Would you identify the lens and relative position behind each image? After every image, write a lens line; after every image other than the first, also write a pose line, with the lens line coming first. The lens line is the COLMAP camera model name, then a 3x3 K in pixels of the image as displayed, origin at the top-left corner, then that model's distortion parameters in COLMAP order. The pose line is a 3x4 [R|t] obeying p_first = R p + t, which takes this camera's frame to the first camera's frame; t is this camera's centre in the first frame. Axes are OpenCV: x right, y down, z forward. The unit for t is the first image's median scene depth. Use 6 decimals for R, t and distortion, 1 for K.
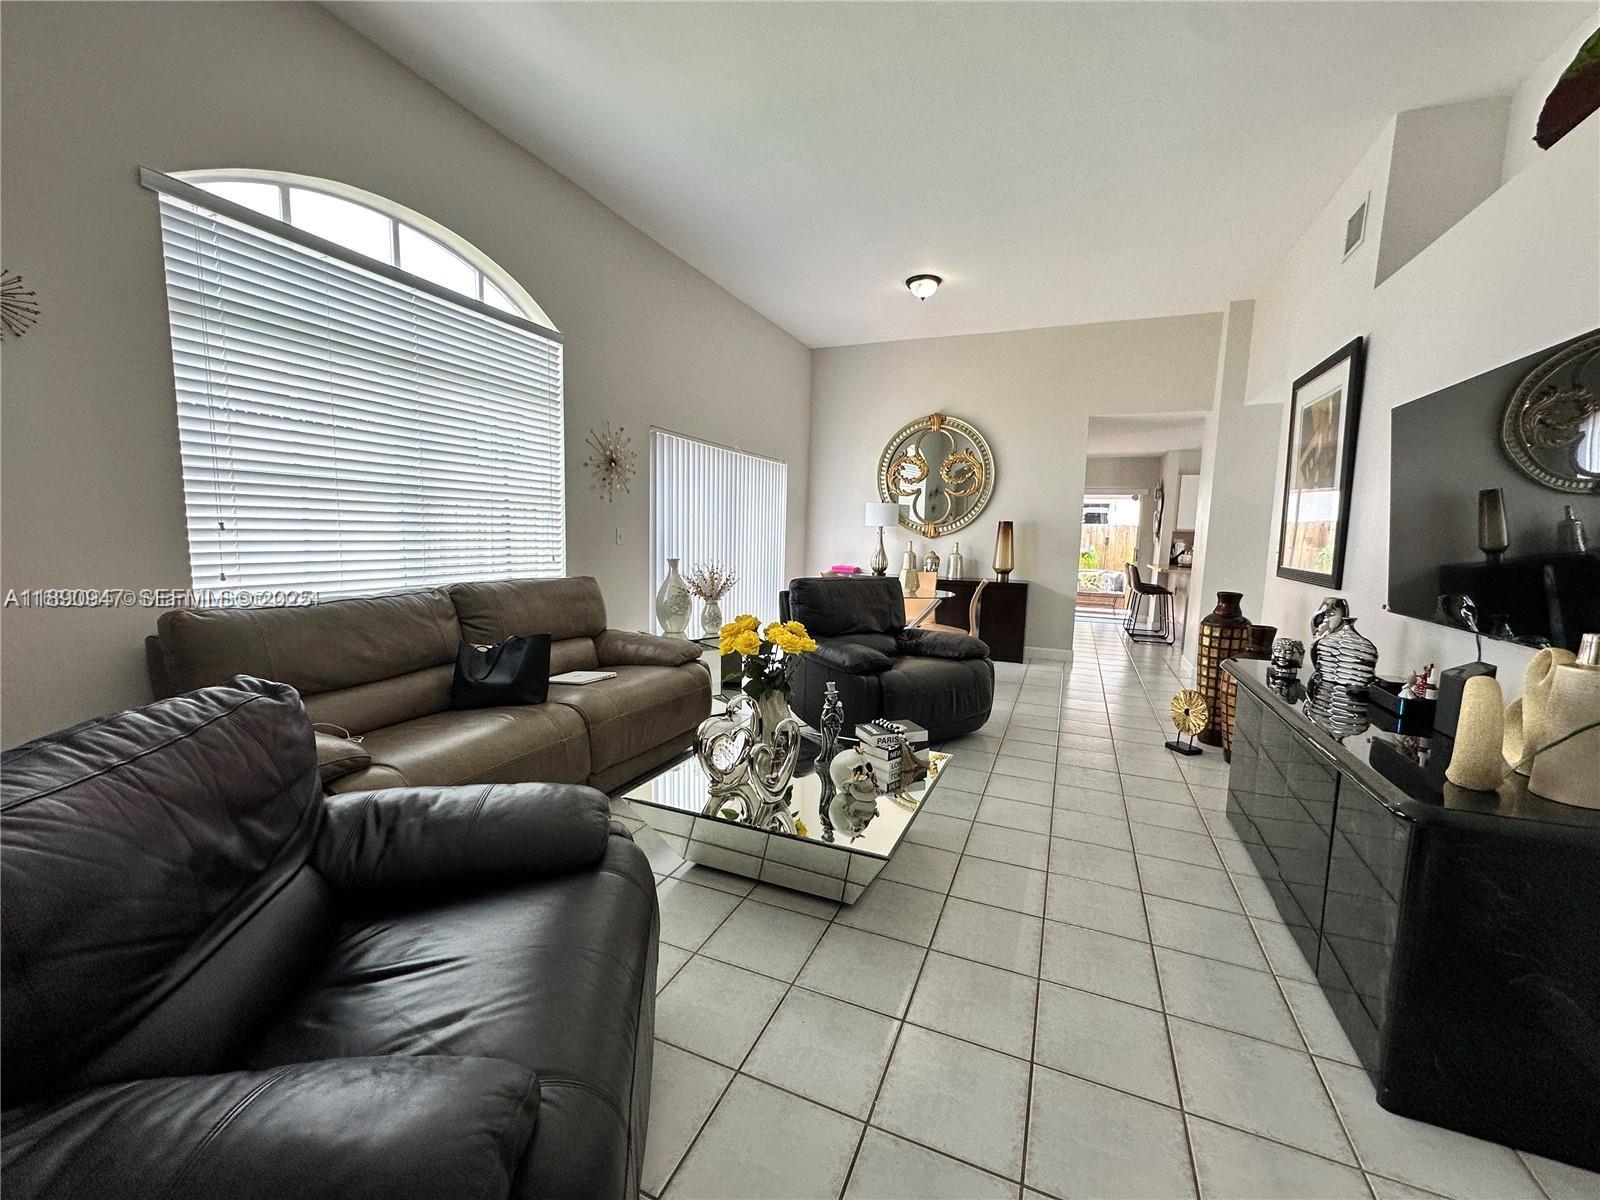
lens RADIAL K [[645.1, 0, 799.4], [0, 645.1, 605.0], [0, 0, 1]] dist [-0.002184, -0.001416]
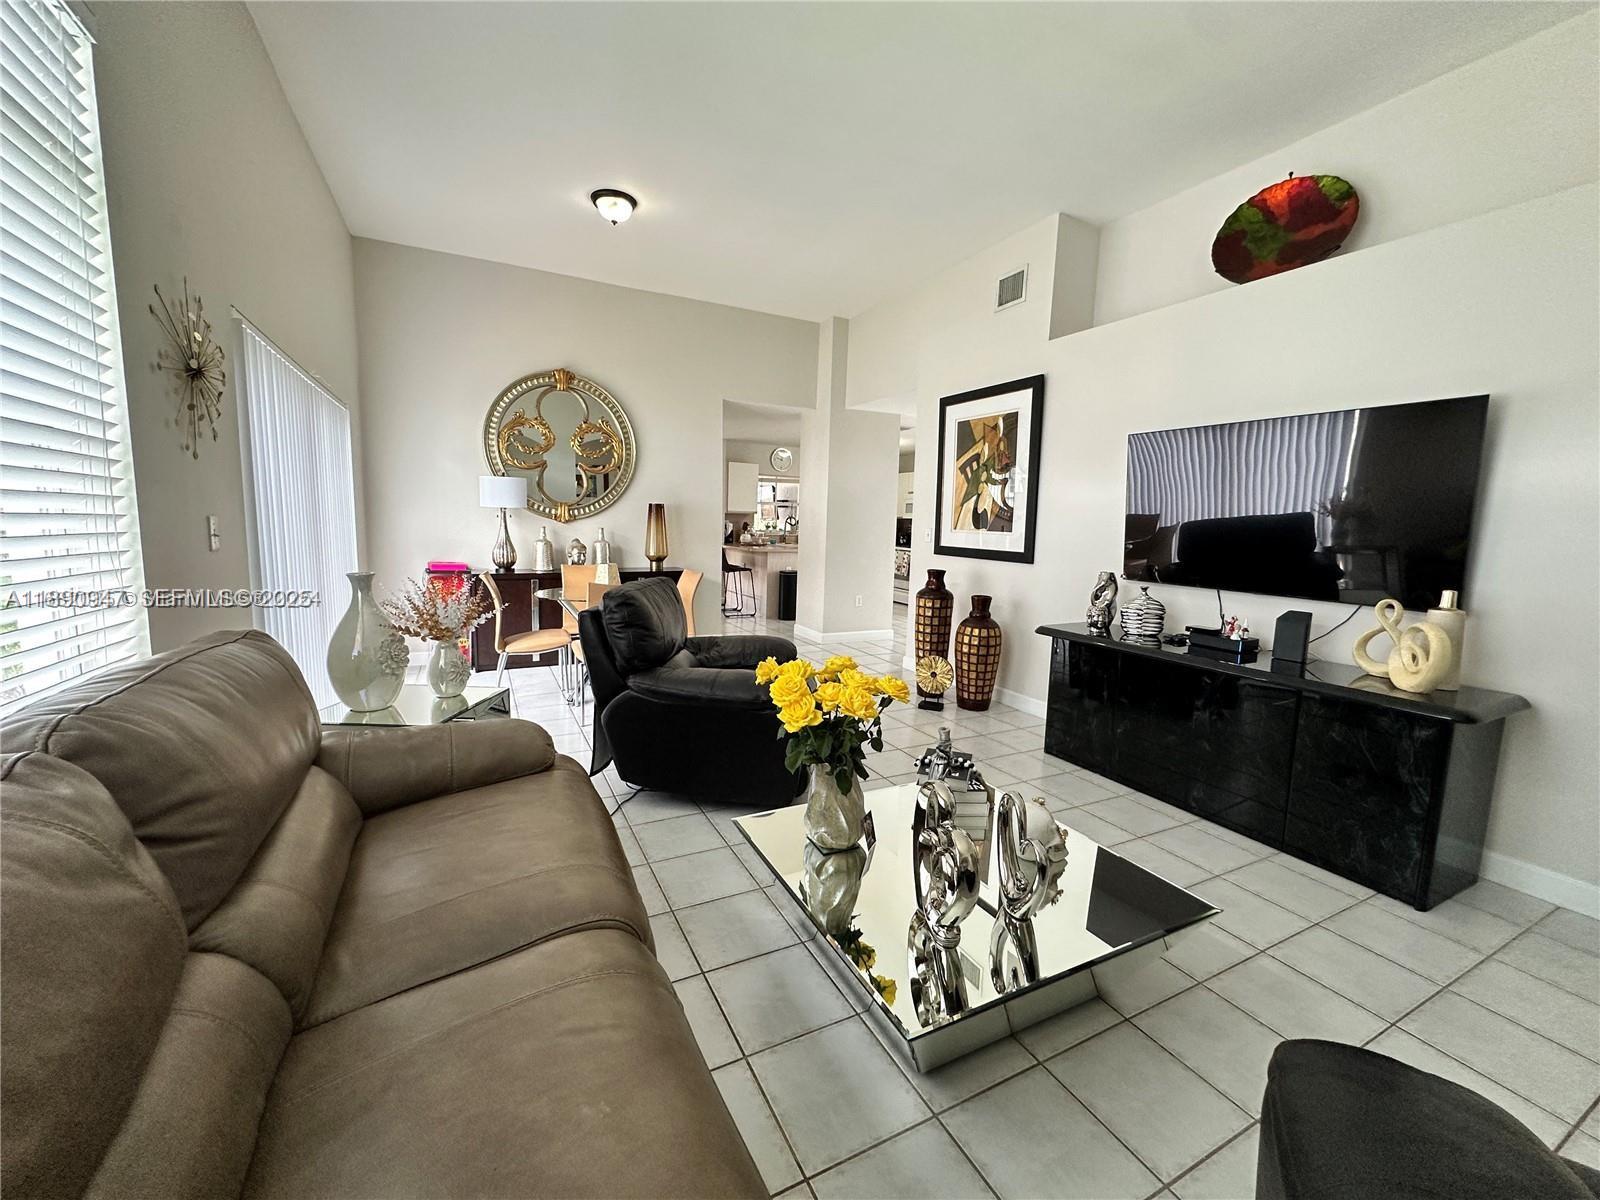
lens RADIAL K [[645.1, 0, 803.6], [0, 645.1, 600.4], [0, 0, 1]] dist [-0.002184, -0.001416]
pose [[0.634277, -0.102364, 0.766300, -0.320873], [0.078965, 0.994590, 0.067499, -0.048800], [-0.769063, 0.017698, 0.638928, 0.329103]]
